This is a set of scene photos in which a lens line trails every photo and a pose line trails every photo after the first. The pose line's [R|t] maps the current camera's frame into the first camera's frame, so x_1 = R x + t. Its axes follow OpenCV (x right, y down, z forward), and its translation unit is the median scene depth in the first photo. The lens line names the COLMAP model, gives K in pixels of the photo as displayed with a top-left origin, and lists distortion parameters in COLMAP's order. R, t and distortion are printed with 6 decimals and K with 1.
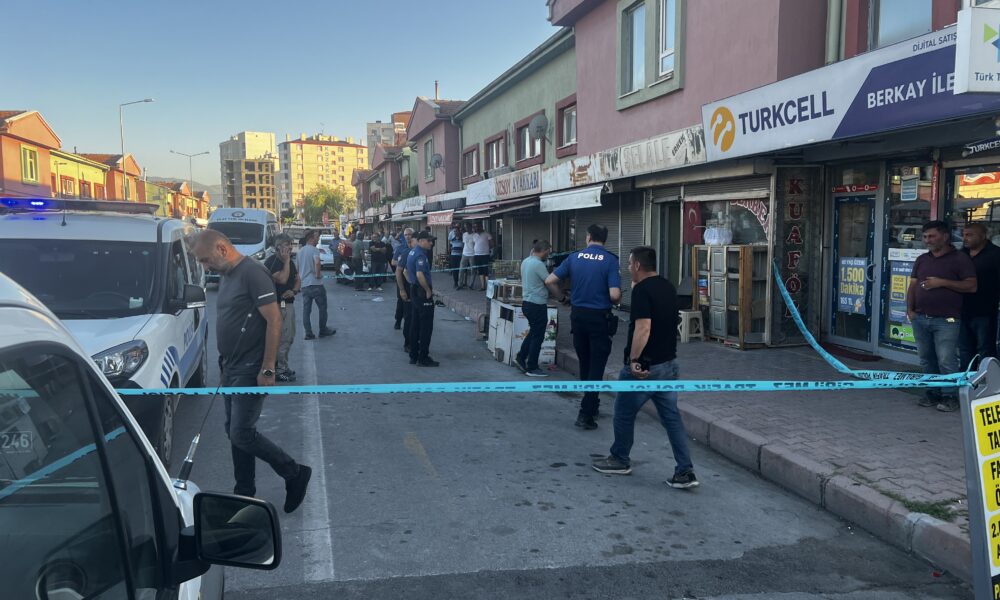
lens RADIAL K [[749.9, 0, 498.2], [0, 749.9, 303.9], [0, 0, 1]] dist [0.056119, -0.062838]
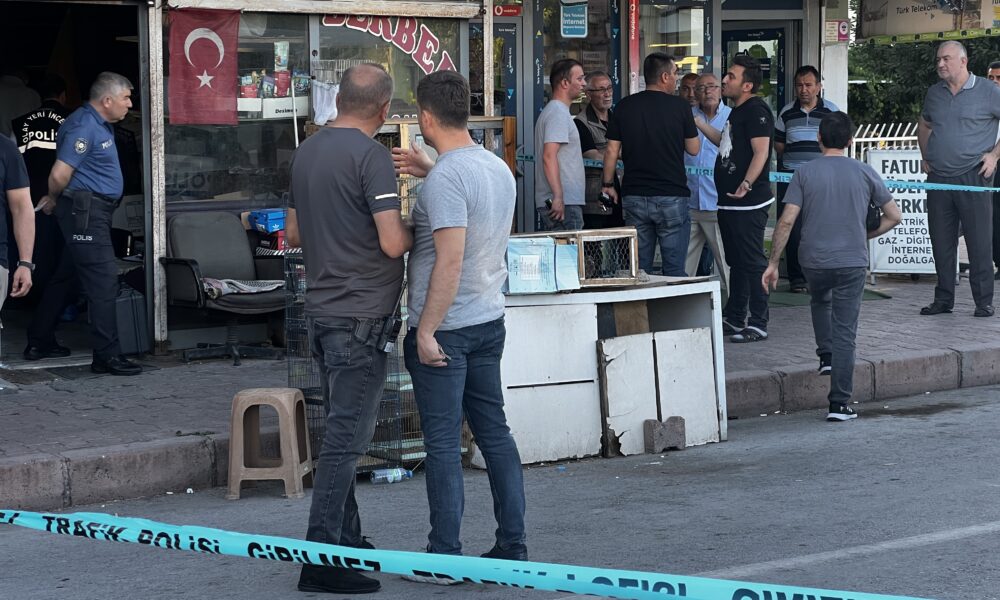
lens RADIAL K [[2247.5, 0, 495.5], [0, 2247.5, 278.6], [0, 0, 1]] dist [-0.042849, 4.792849]
pose [[-0.388663, -0.066786, 0.918956, -1.090267], [0.102289, 0.988077, 0.115072, -0.154943], [-0.915684, 0.138724, -0.377198, 1.718027]]
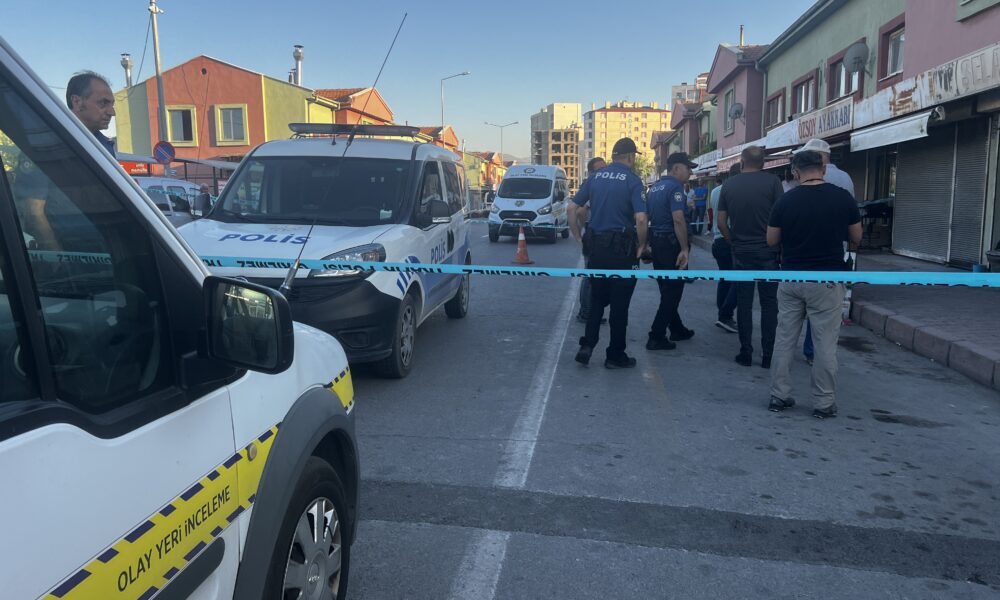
lens RADIAL K [[749.9, 0, 498.2], [0, 749.9, 303.9], [0, 0, 1]] dist [0.056119, -0.062838]
pose [[0.924284, 0.048389, -0.378627, 0.037712], [-0.032521, 0.998308, 0.048197, 0.041613], [0.380318, -0.032234, 0.924294, 0.064666]]
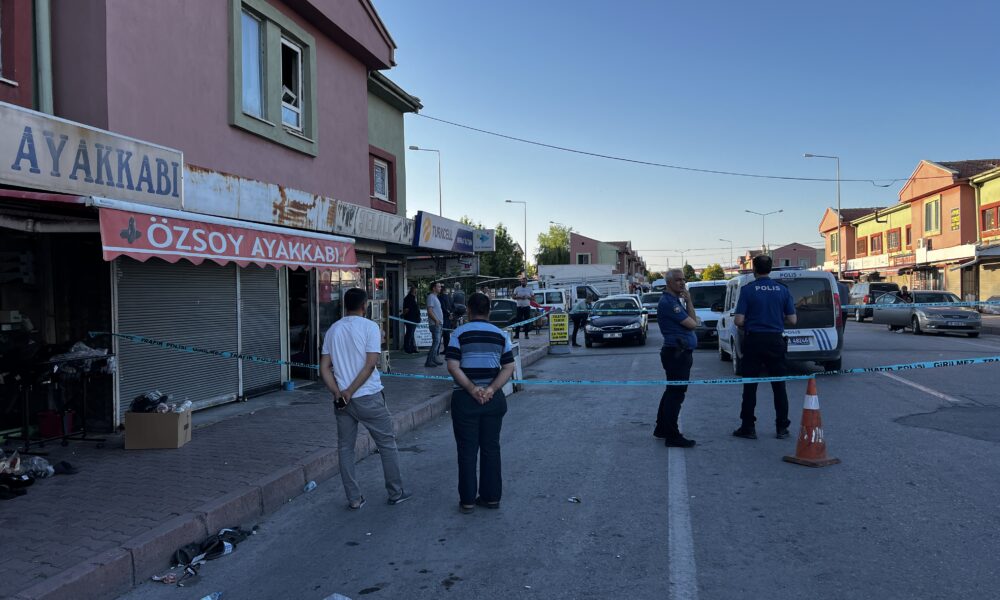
lens RADIAL K [[749.9, 0, 498.2], [0, 749.9, 303.9], [0, 0, 1]] dist [0.056119, -0.062838]
pose [[-0.887060, 0.014227, 0.461435, -0.631819], [0.069088, 0.992360, 0.102218, -0.227843], [-0.456455, 0.122554, -0.881266, 2.457871]]
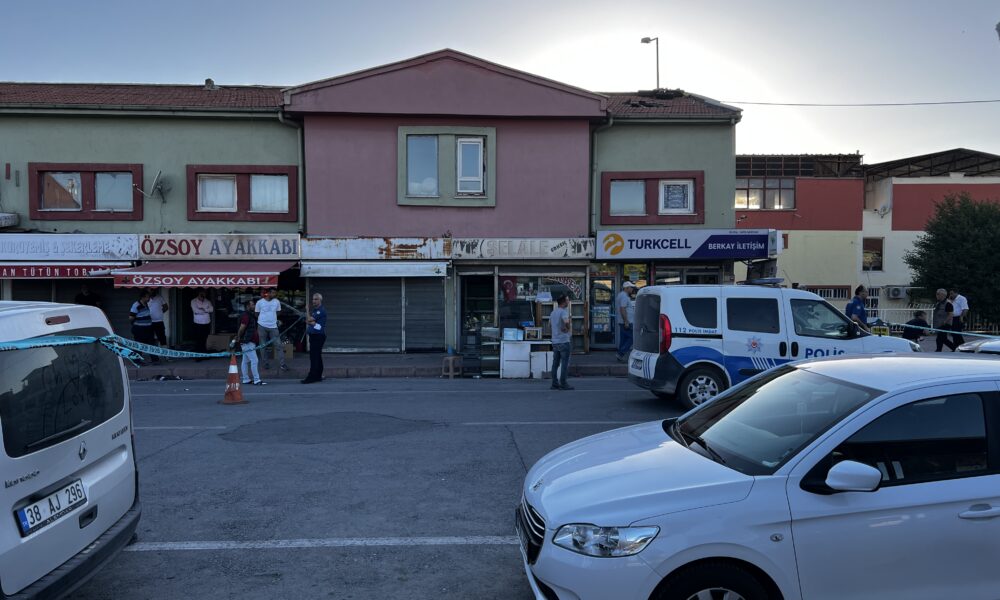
lens RADIAL K [[747.4, 0, 500.0], [0, 747.4, 300.0], [0, 0, 1]] dist [0.161989, -0.335142]
pose [[0.204053, -0.011423, 0.978893, -1.779932], [0.096216, 0.995325, -0.008442, -0.093678], [-0.974220, 0.095908, 0.204198, 0.904695]]
